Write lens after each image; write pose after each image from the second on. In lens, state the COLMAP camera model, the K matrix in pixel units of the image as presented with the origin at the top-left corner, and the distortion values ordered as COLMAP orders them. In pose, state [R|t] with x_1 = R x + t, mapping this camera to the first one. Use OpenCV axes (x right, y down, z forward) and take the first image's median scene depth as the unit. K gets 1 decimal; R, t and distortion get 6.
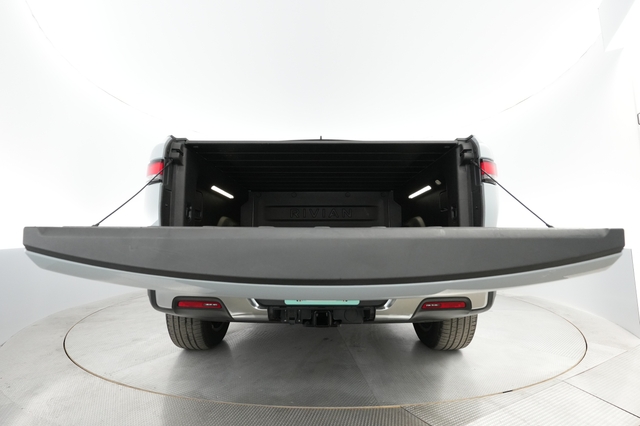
lens RADIAL K [[321.3, 0, 319.2], [0, 321.3, 212.1], [0, 0, 1]] dist [-0.004068, 0.000362]
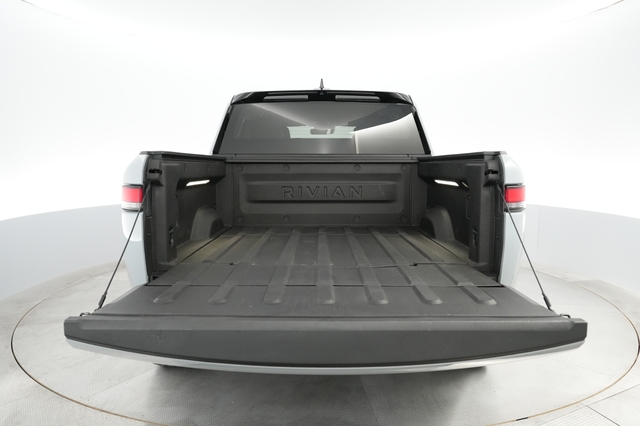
lens RADIAL K [[506.3, 0, 320.5], [0, 506.3, 213.5], [0, 0, 1]] dist [-0.000028, -0.009083]
pose [[0.999982, 0.001076, 0.005966, -0.008082], [-0.002239, 0.980094, 0.198521, -0.305865], [-0.005634, -0.198531, 0.980078, -0.309523]]
